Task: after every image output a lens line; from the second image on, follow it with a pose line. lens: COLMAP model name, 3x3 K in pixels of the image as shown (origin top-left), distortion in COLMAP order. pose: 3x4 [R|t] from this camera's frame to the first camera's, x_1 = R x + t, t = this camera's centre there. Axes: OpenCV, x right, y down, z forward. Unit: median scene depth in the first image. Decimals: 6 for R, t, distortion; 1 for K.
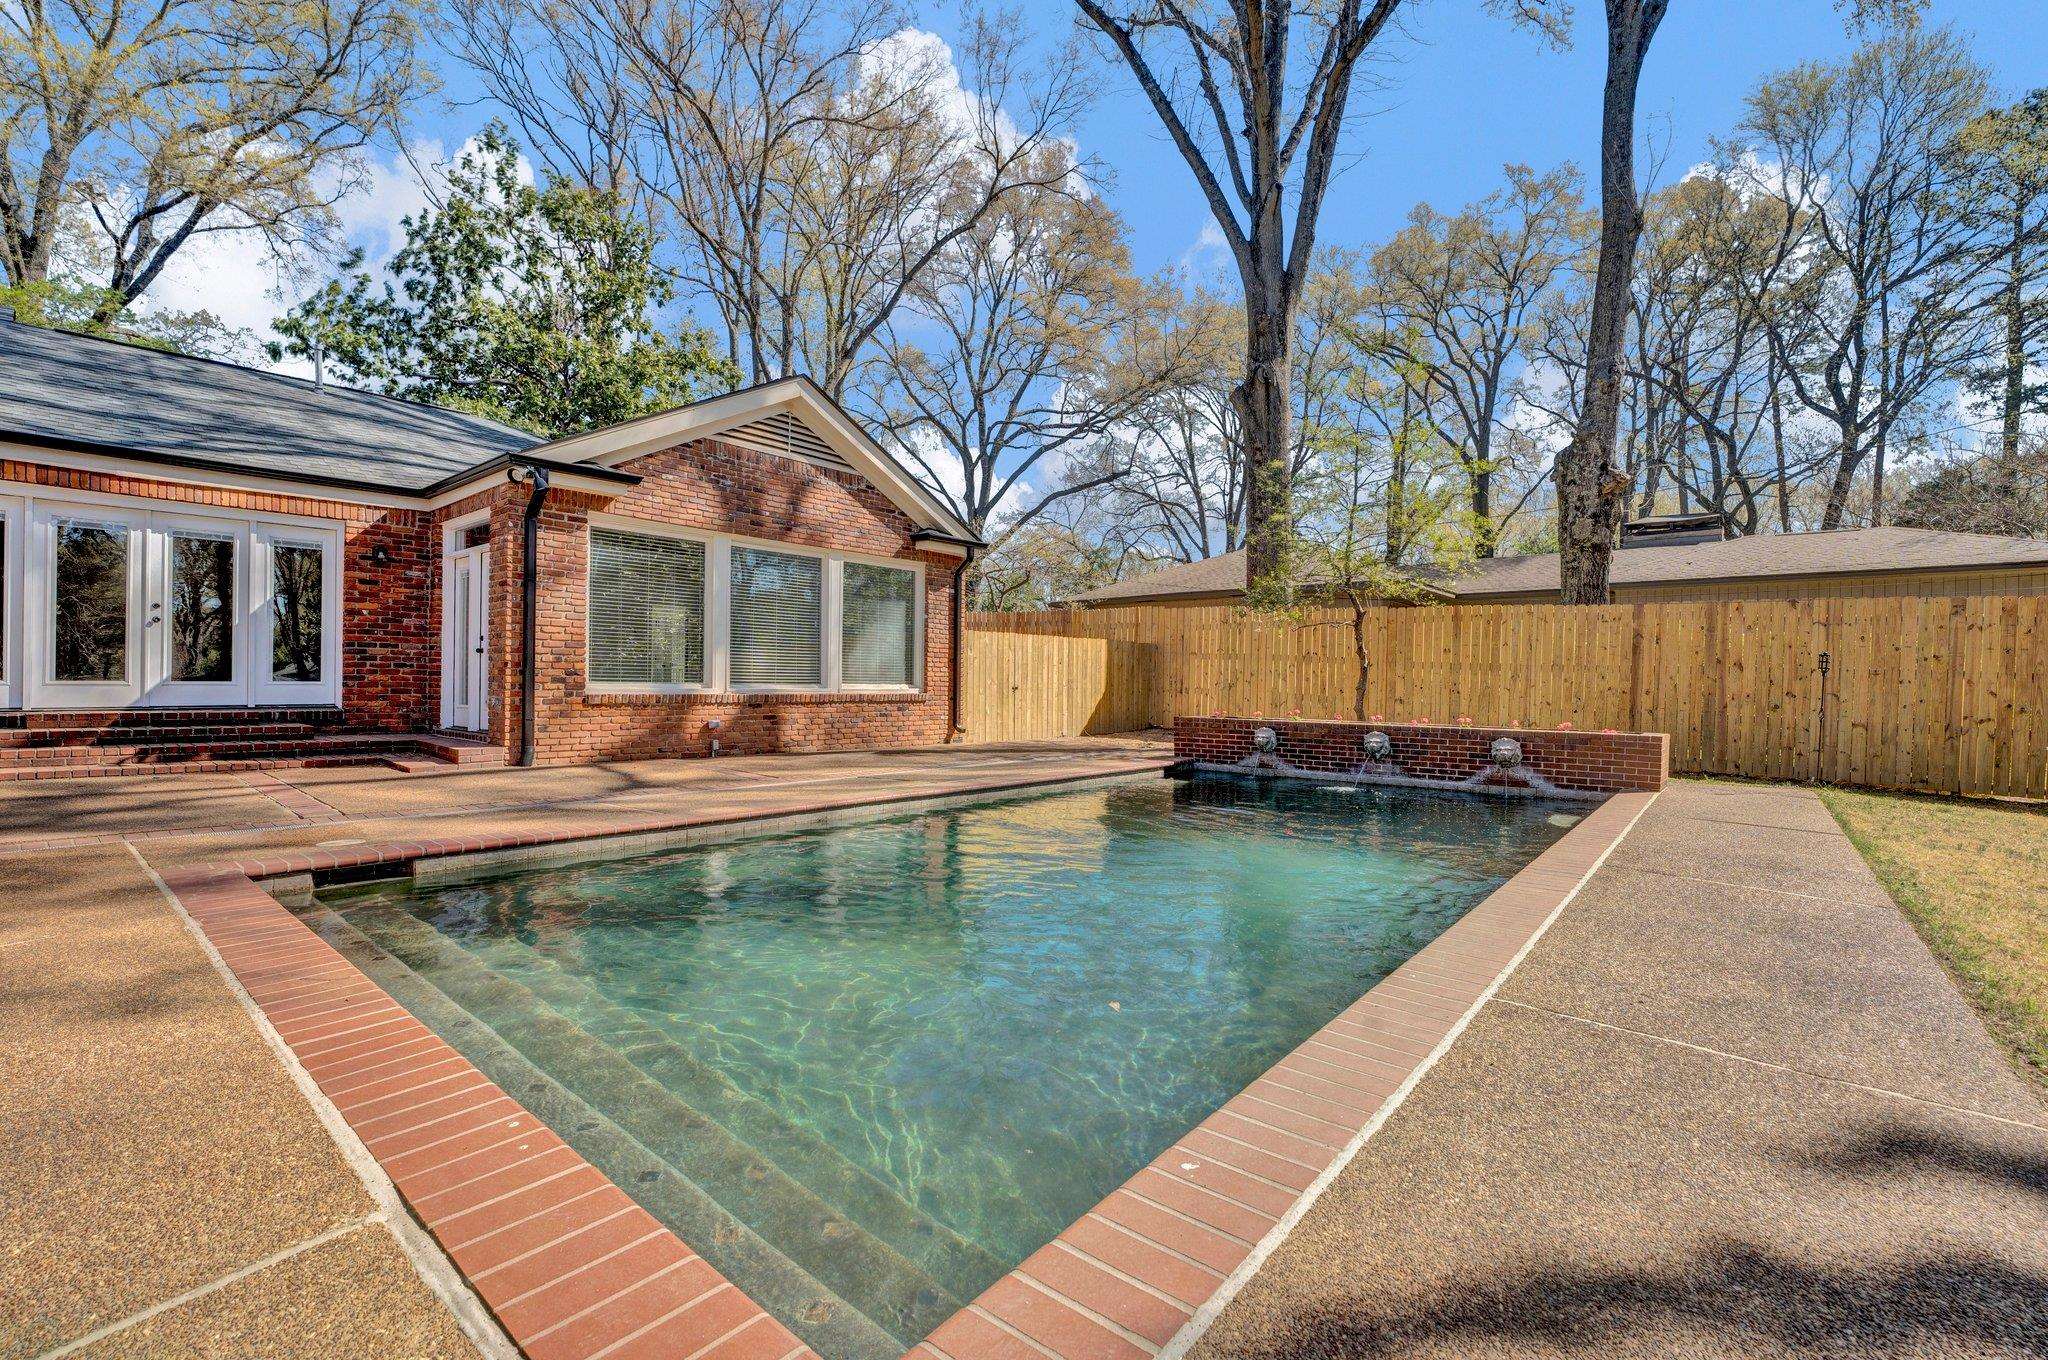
lens RADIAL K [[876.7, 0, 1009.0], [0, 876.7, 687.7], [0, 0, 1]] dist [-0.026735, 0.002180]
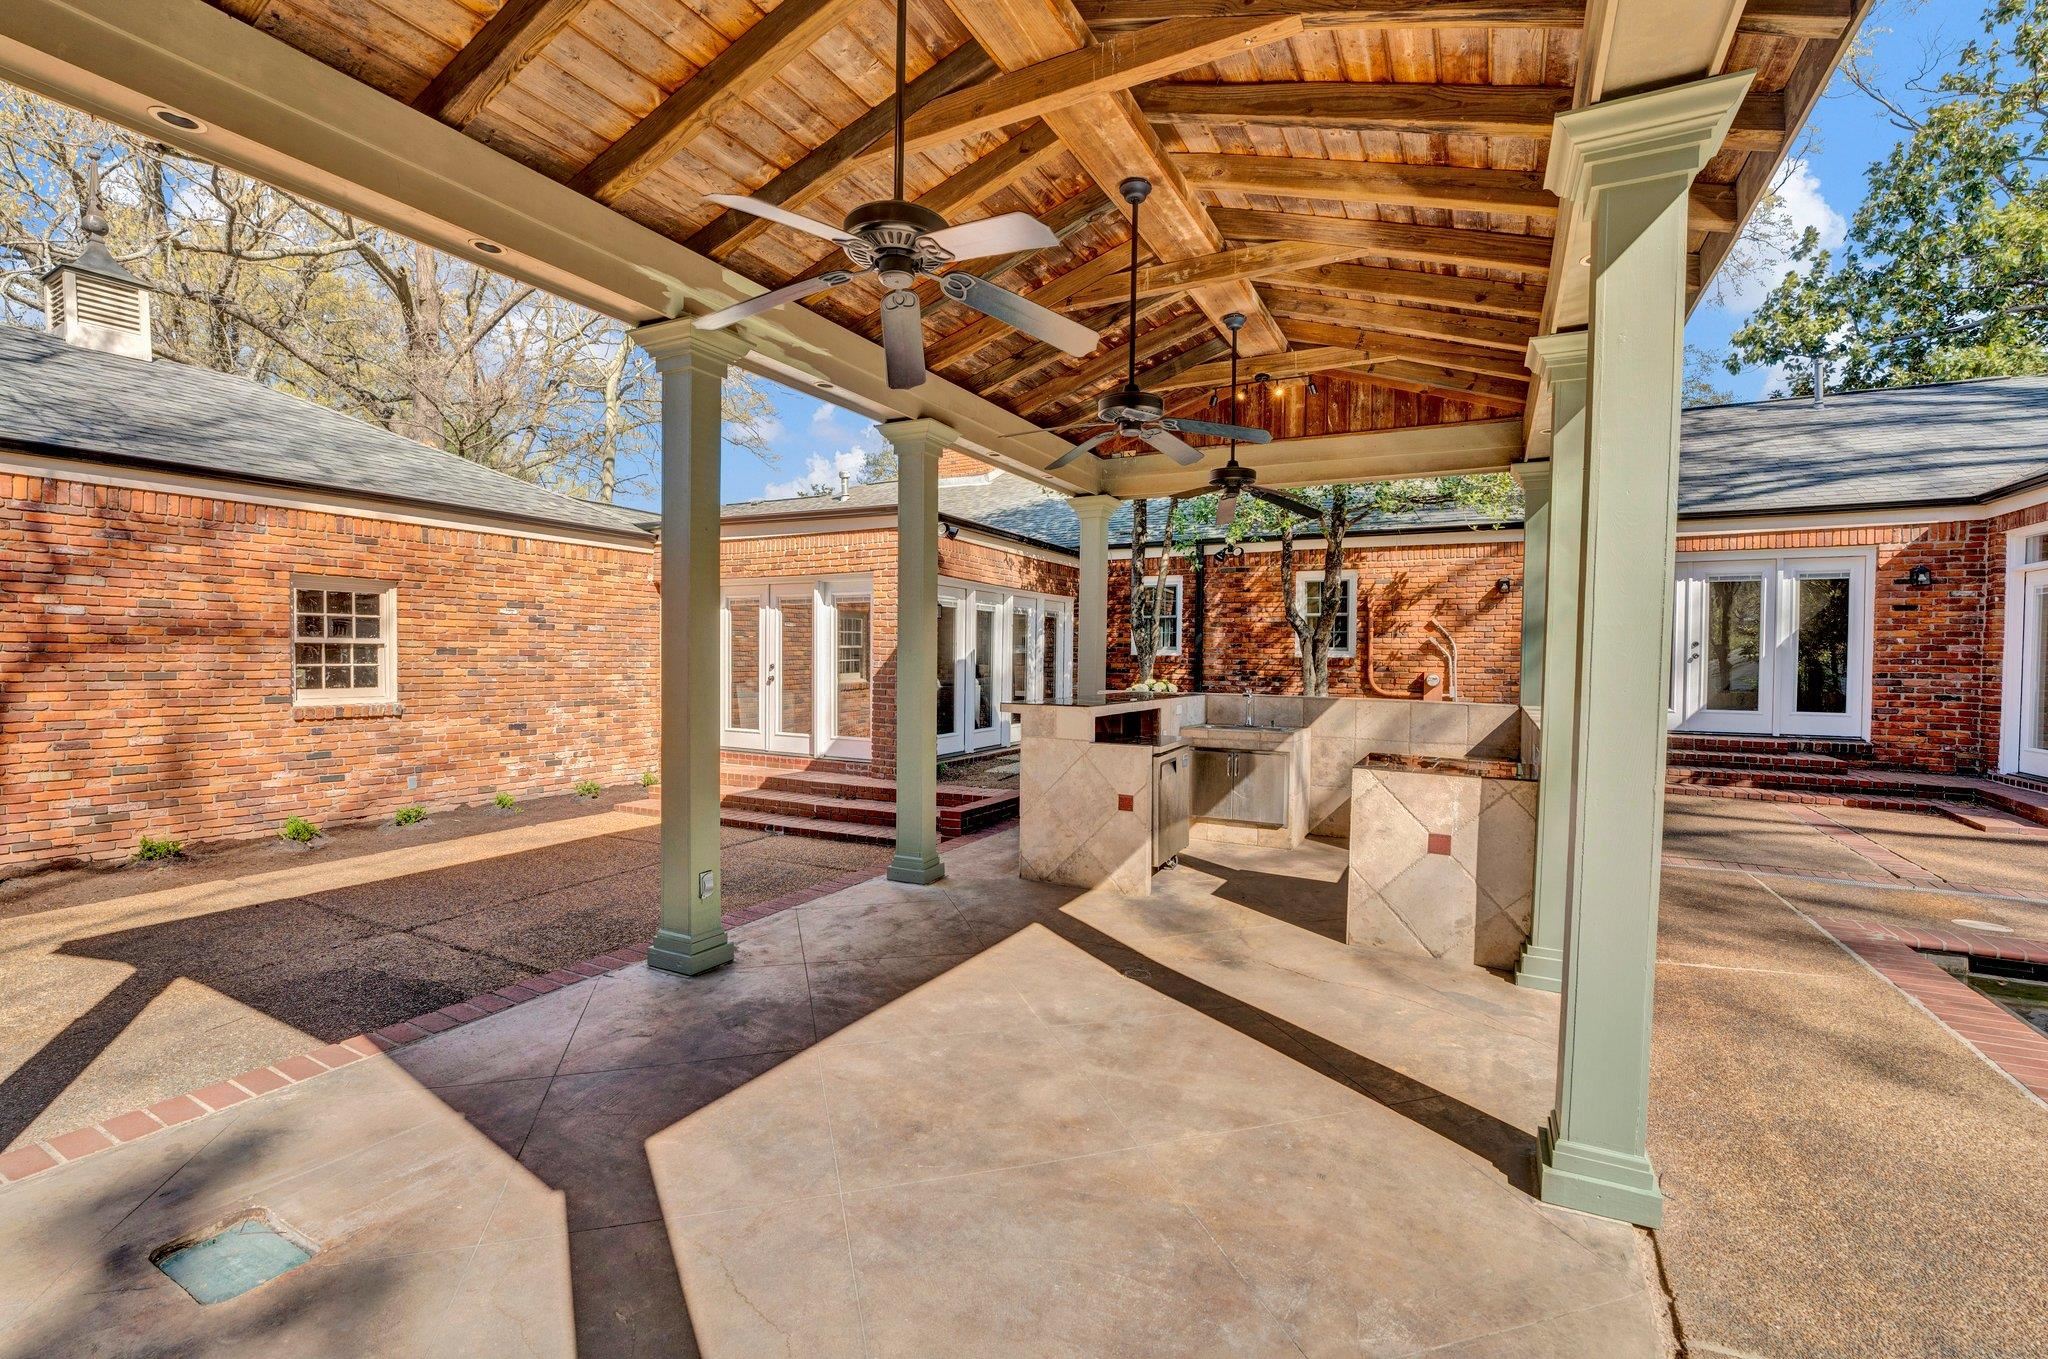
lens RADIAL K [[876.7, 0, 1008.6], [0, 876.7, 675.4], [0, 0, 1]] dist [-0.026735, 0.002180]
pose [[0.201431, 0.011255, -0.979438, -0.036136], [-0.011887, 0.999888, 0.009046, -0.044393], [0.979431, 0.009820, 0.201543, -0.119207]]
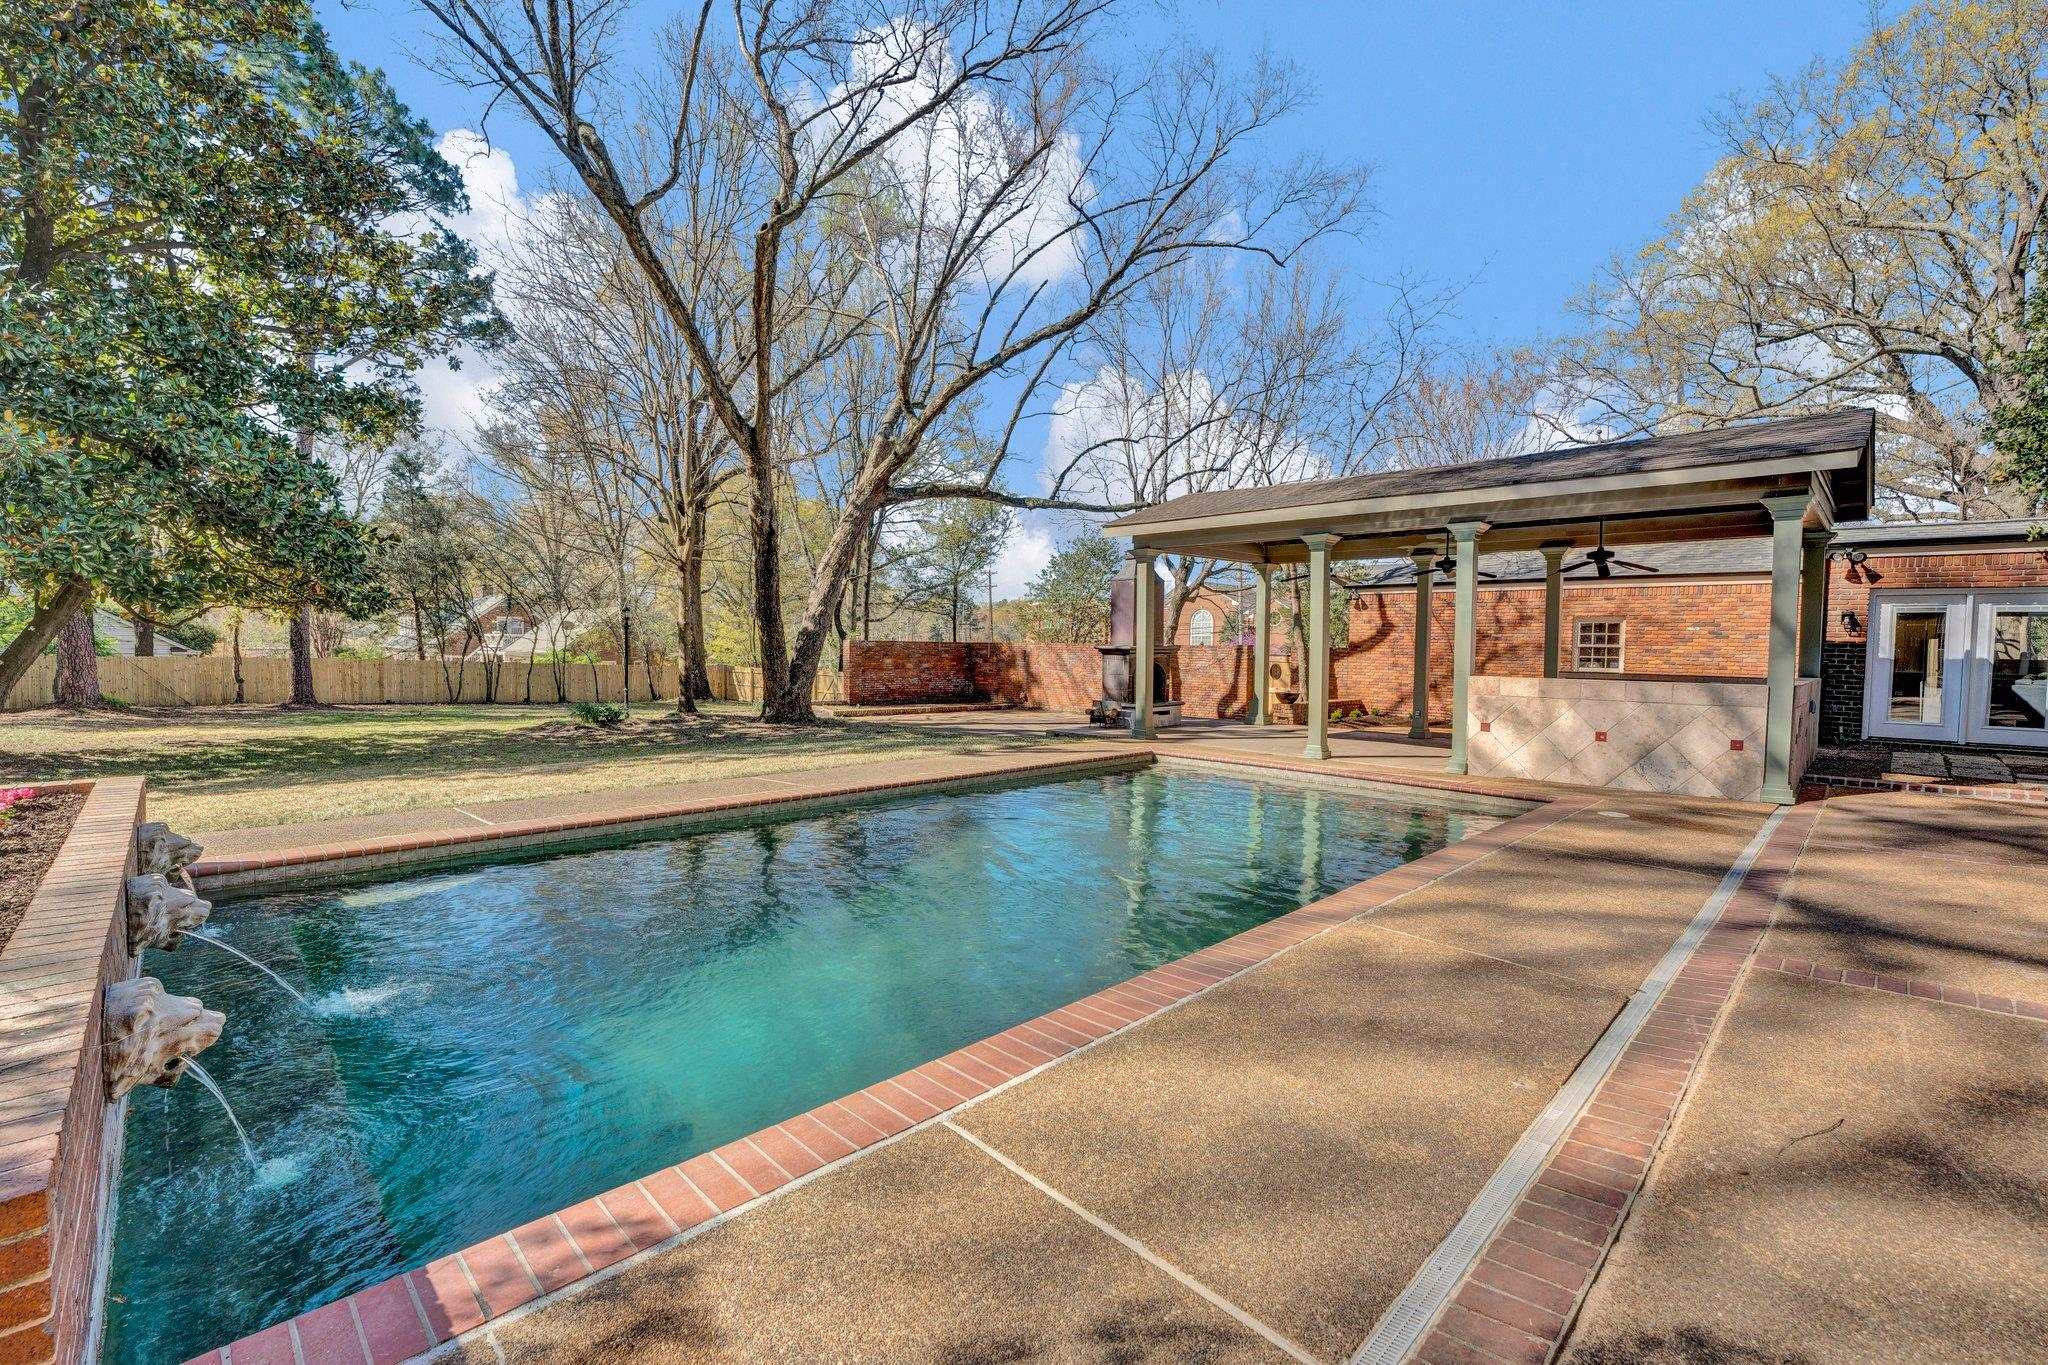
lens RADIAL K [[876.7, 0, 1007.9], [0, 876.7, 686.5], [0, 0, 1]] dist [-0.026735, 0.002180]
pose [[-0.995233, -0.029284, 0.093024, 0.071406], [-0.024225, 0.998189, 0.055060, -0.047086], [-0.094468, 0.052544, -0.994140, 1.221331]]
